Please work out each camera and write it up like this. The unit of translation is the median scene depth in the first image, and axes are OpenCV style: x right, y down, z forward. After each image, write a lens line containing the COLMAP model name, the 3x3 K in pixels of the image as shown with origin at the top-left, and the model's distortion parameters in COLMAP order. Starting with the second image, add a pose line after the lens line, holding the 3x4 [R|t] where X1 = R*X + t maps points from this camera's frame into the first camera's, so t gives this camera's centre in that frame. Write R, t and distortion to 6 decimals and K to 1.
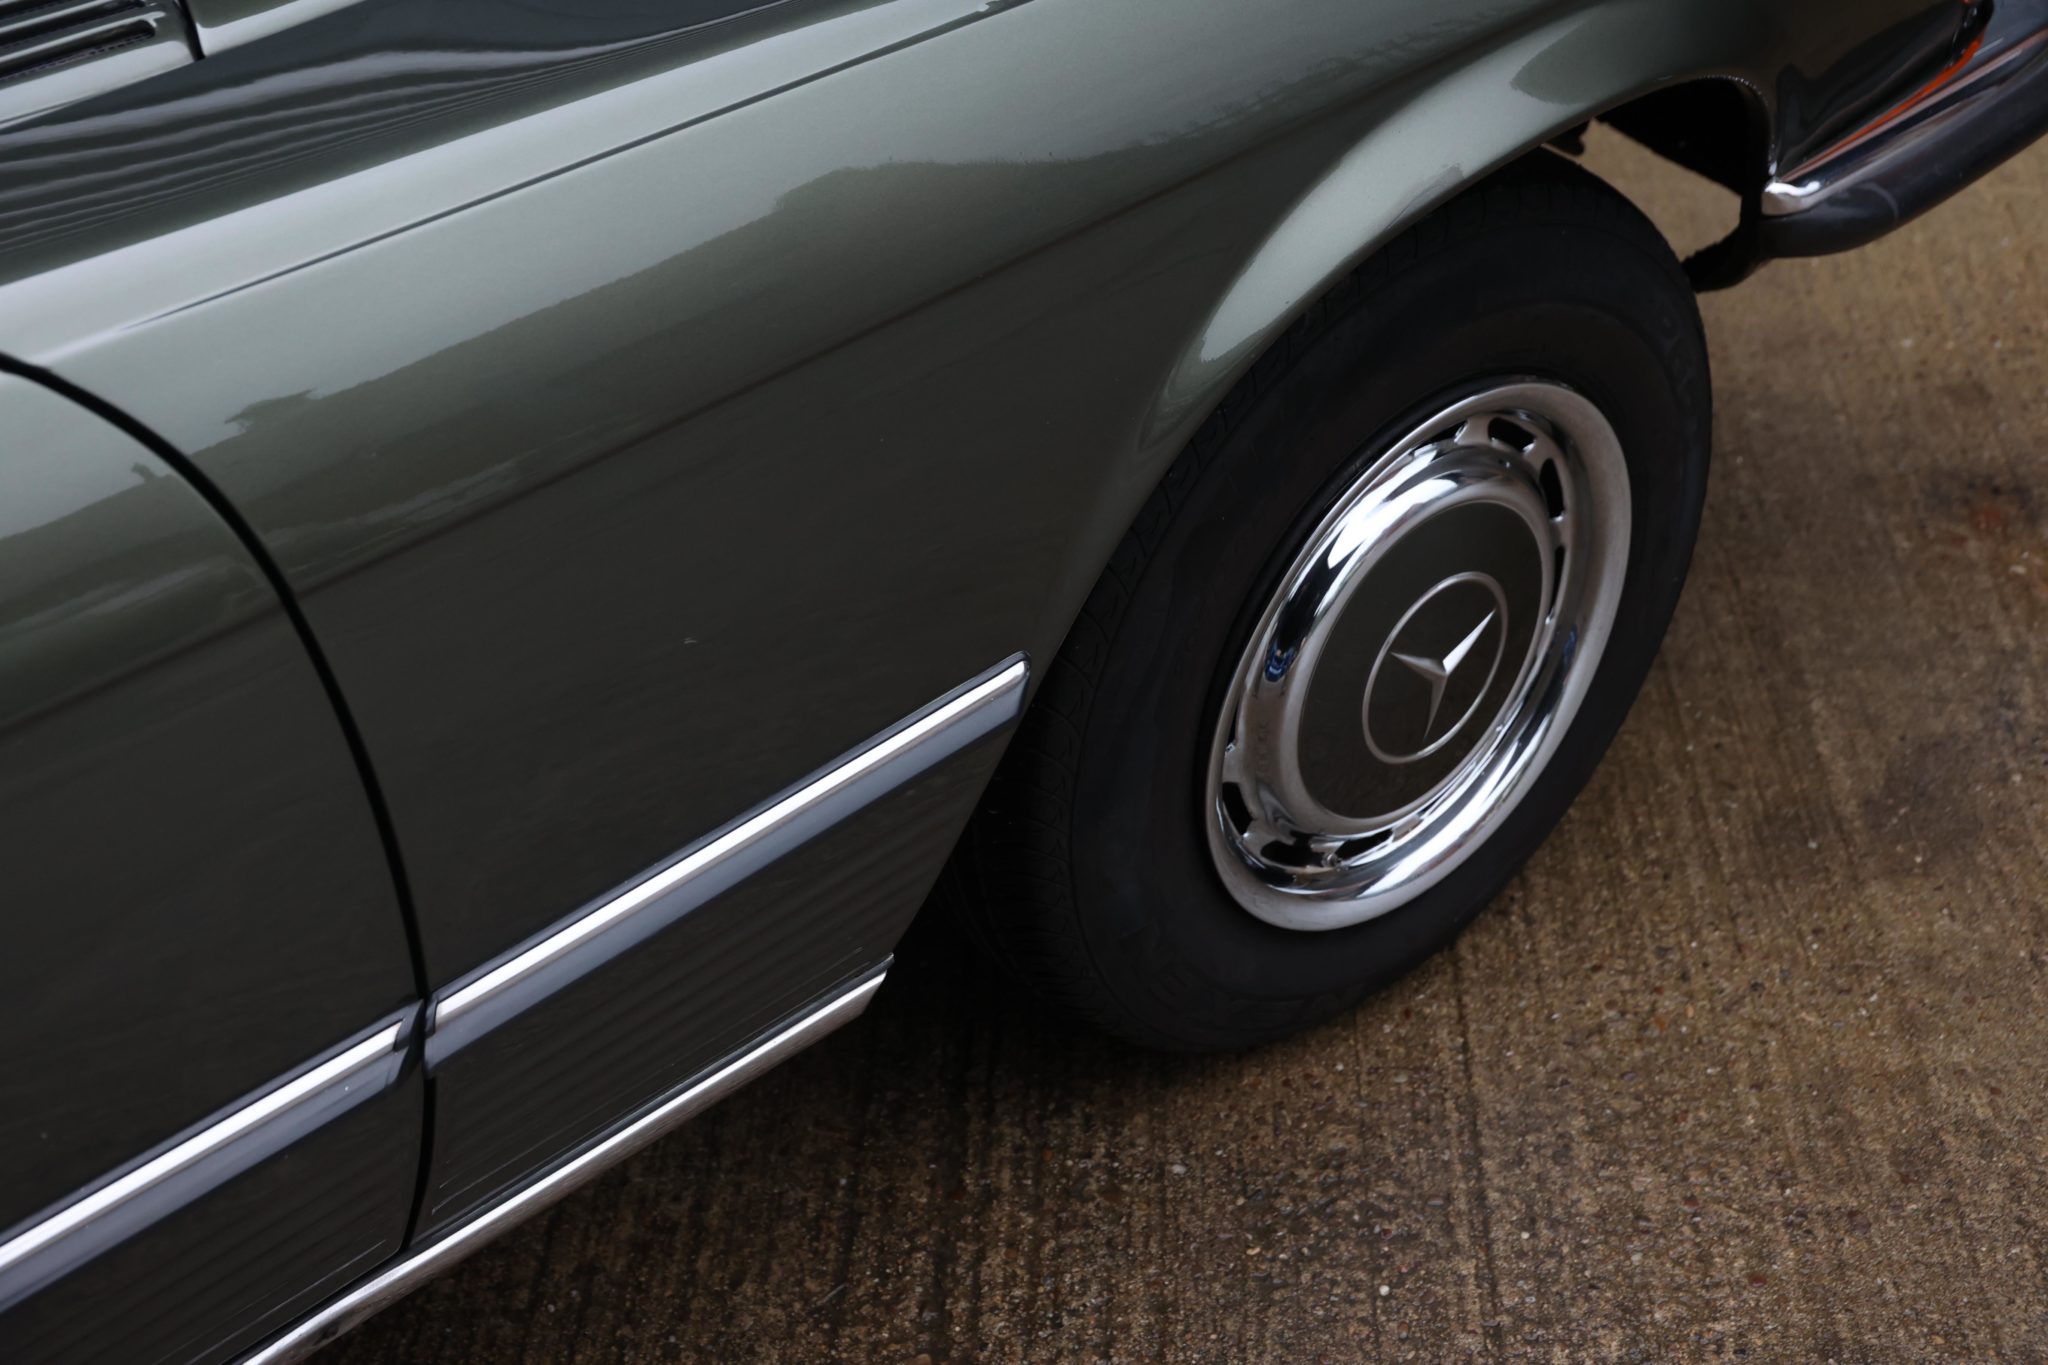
lens RADIAL K [[2923.6, 0, 1024.0], [0, 2923.6, 682.5], [0, 0, 1]] dist [0.152437, 0.441915]
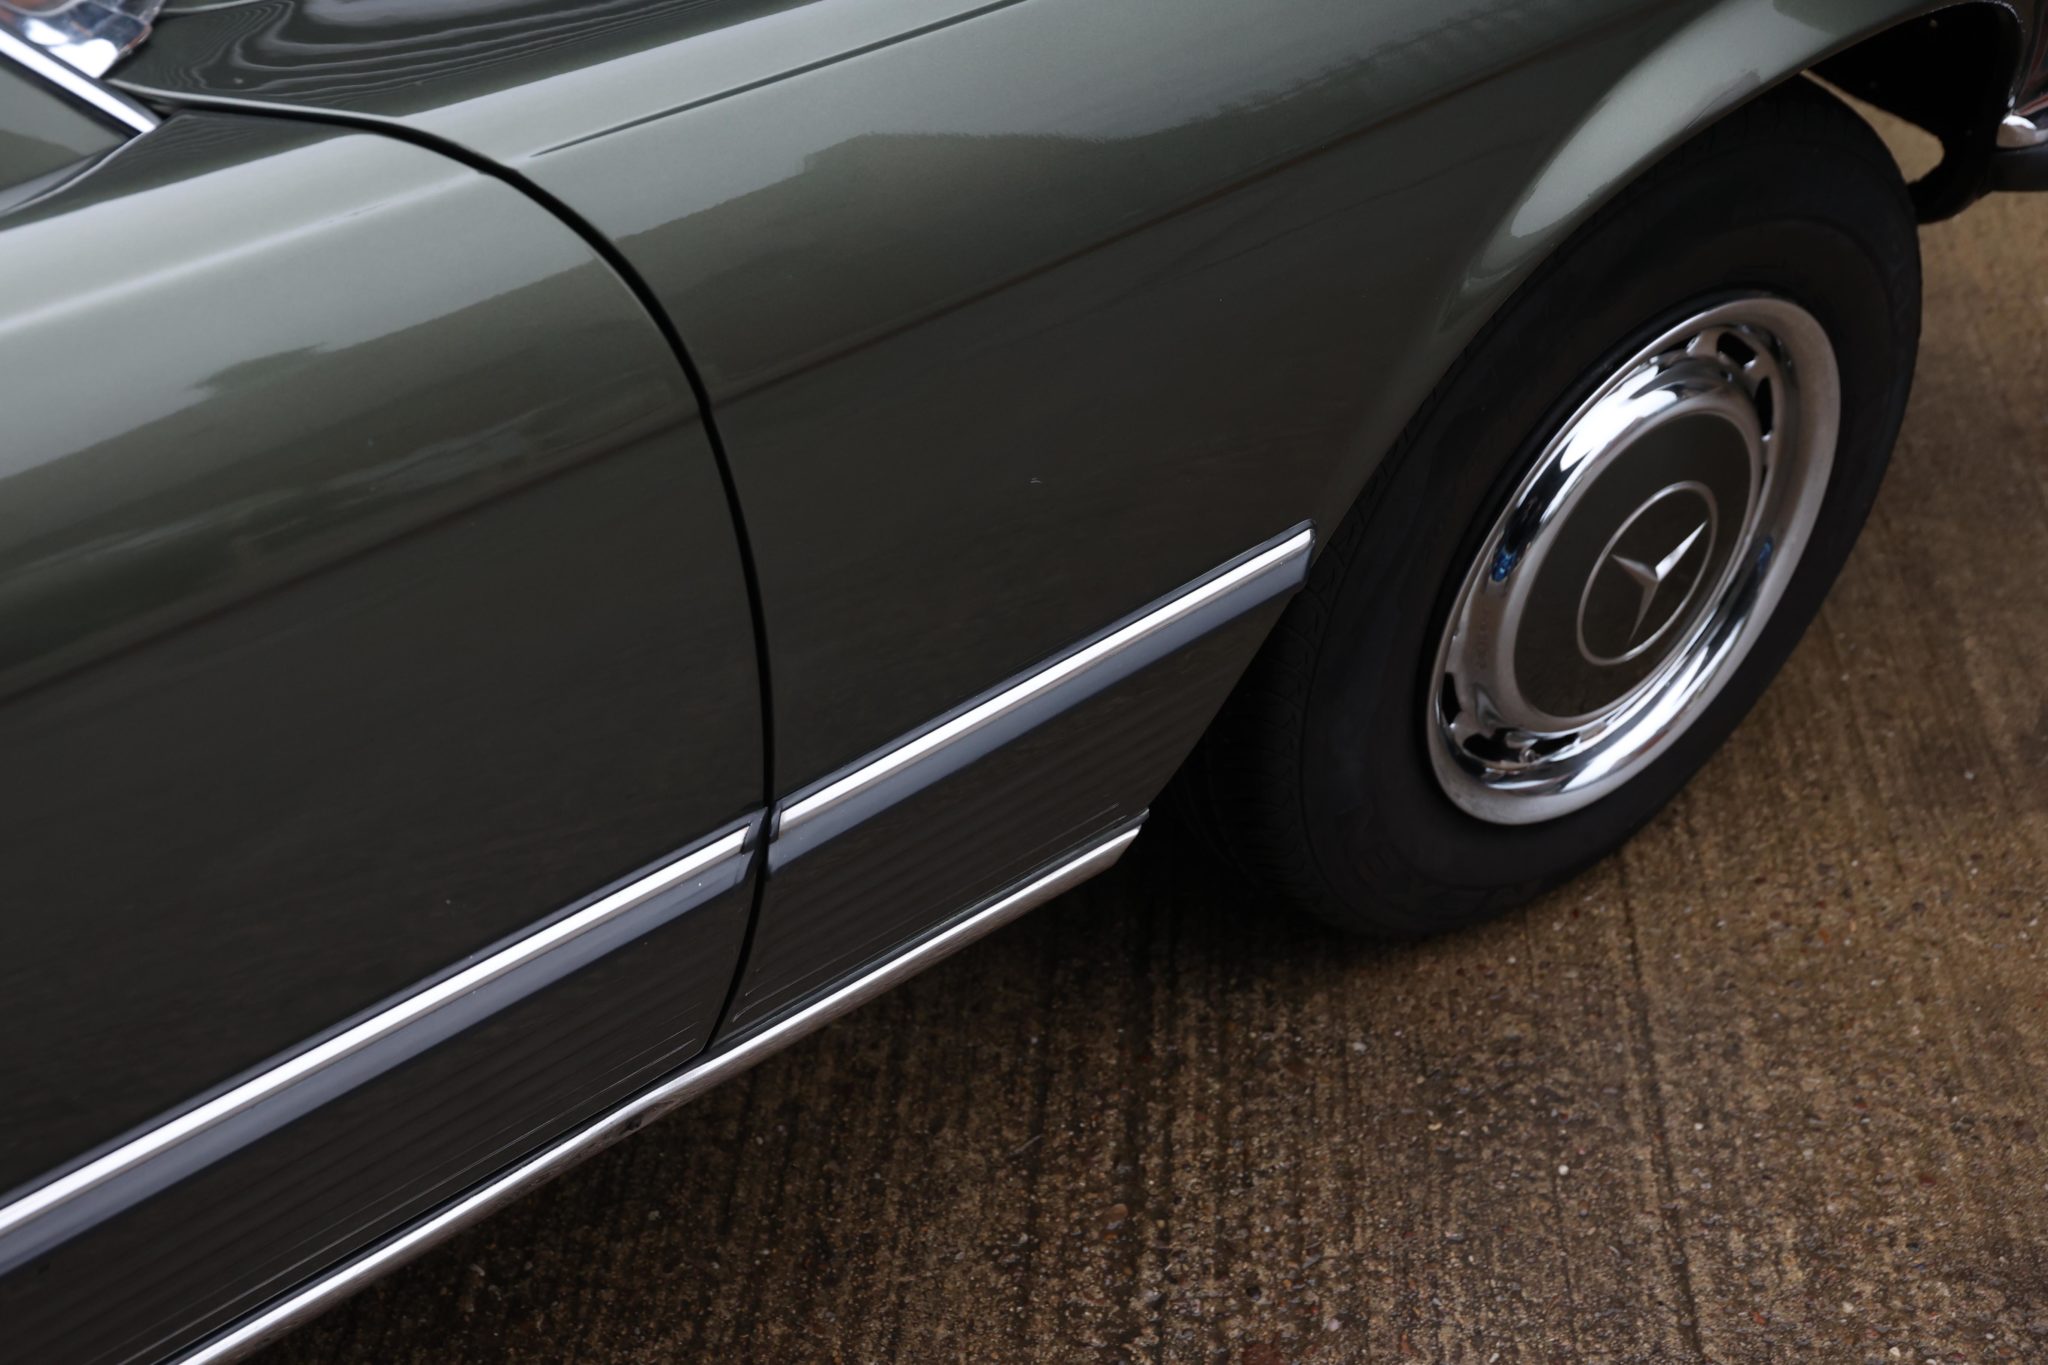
lens RADIAL K [[2923.6, 0, 1024.0], [0, 2923.6, 682.5], [0, 0, 1]] dist [0.152437, 0.441915]
pose [[0.998231, 0.056549, 0.018364, -0.087359], [-0.056833, 0.998266, 0.015306, 0.027351], [-0.017467, -0.016323, 0.999714, -0.028023]]
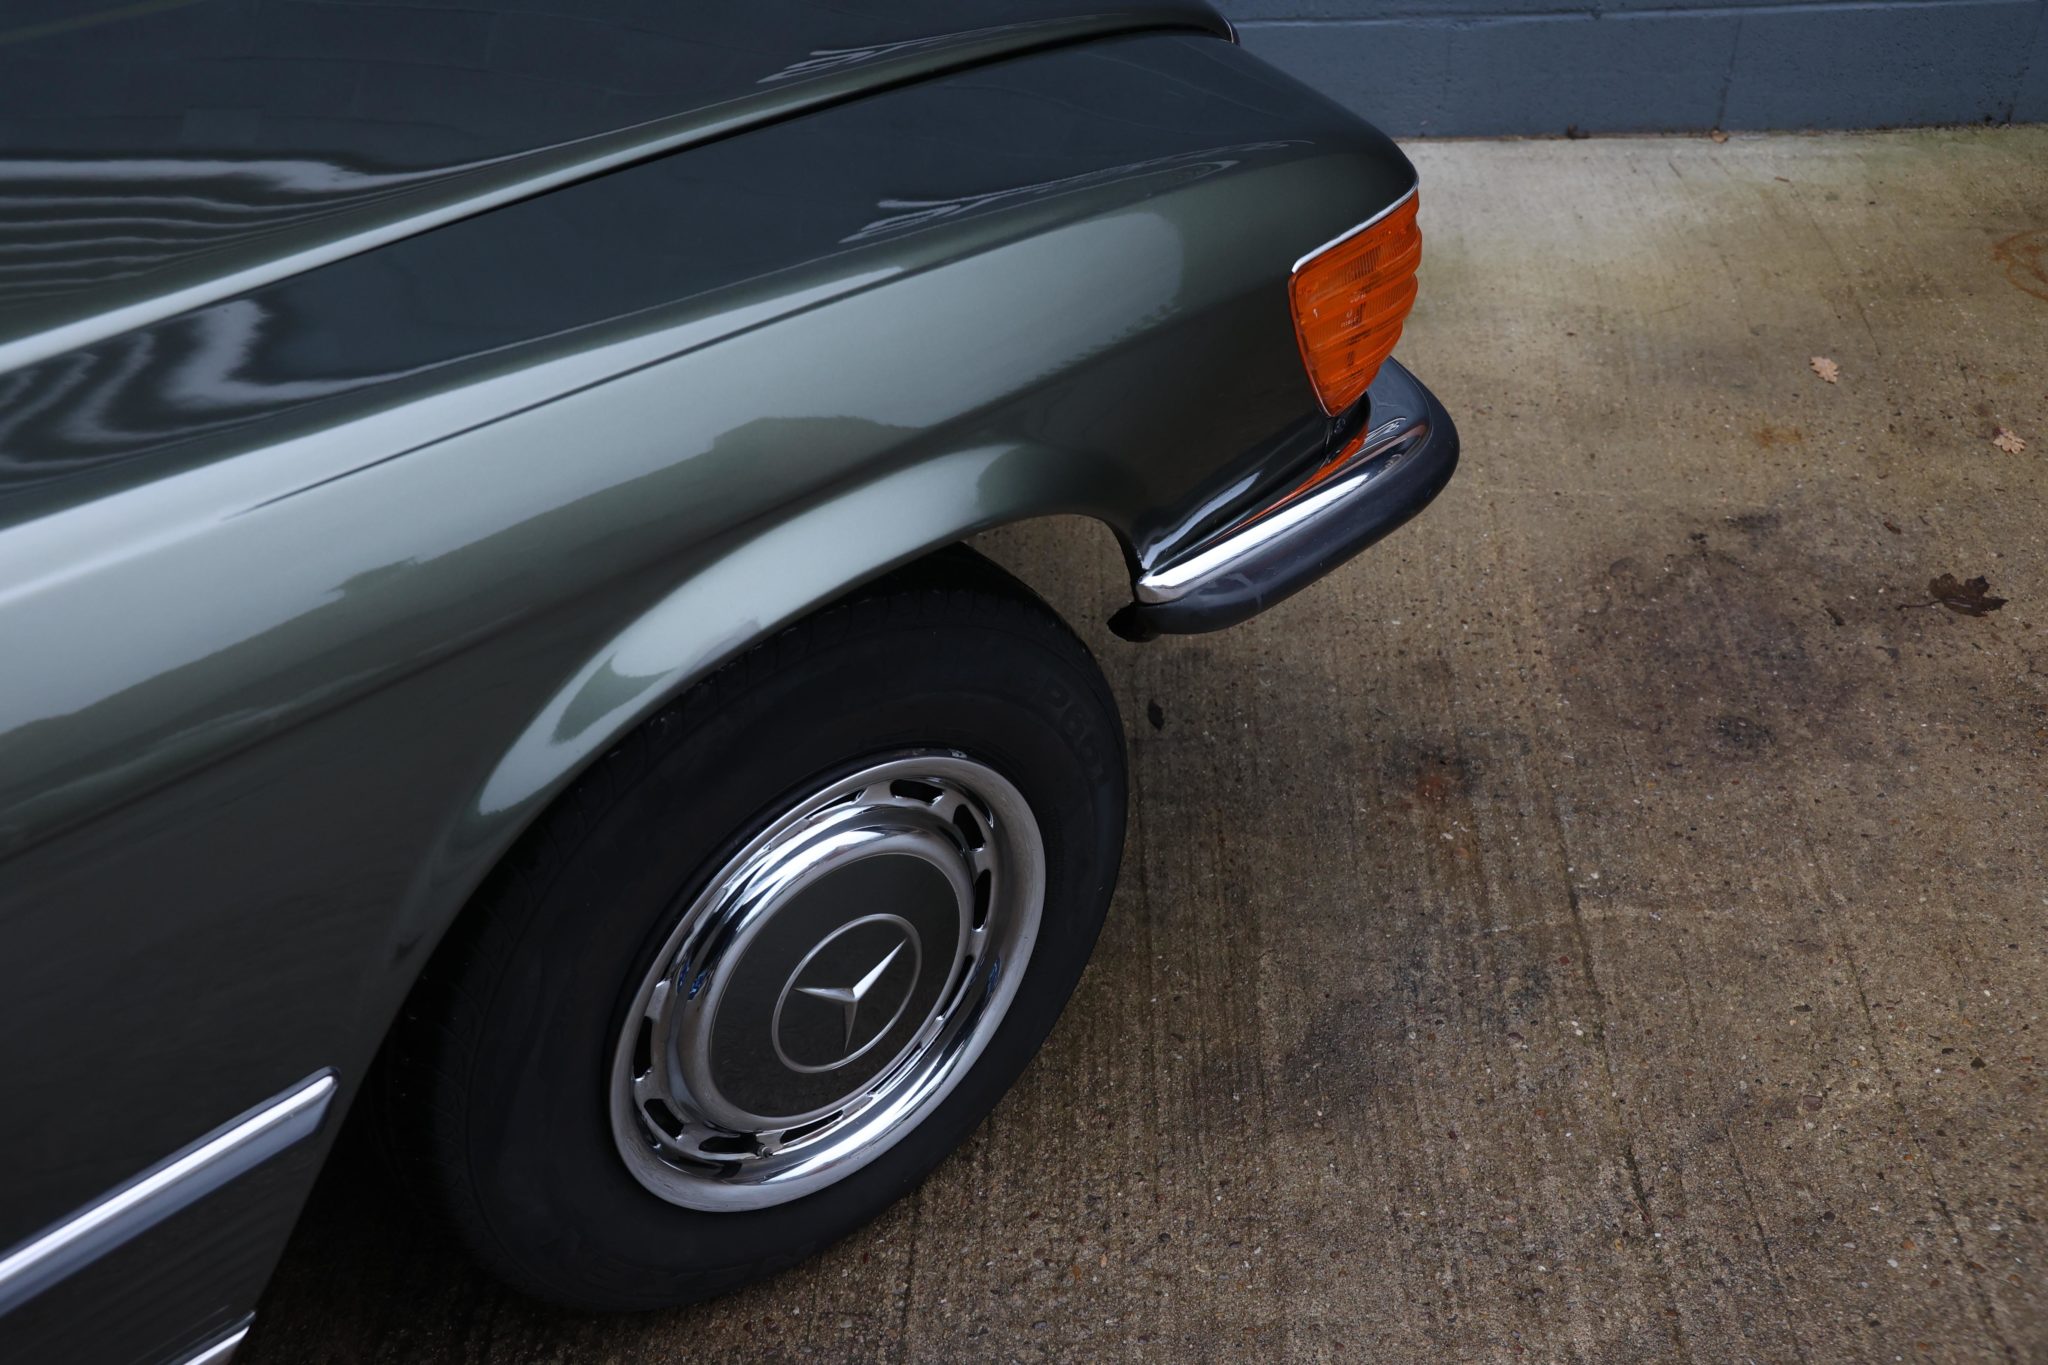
lens RADIAL K [[2146.4, 0, 982.6], [0, 2146.4, 682.9], [0, 0, 1]] dist [0.002202, 0.267060]
pose [[0.999766, 0.018374, -0.011414, 0.184450], [-0.018359, 0.999830, 0.001412, -0.117911], [0.011438, -0.001202, 0.999934, 0.153373]]
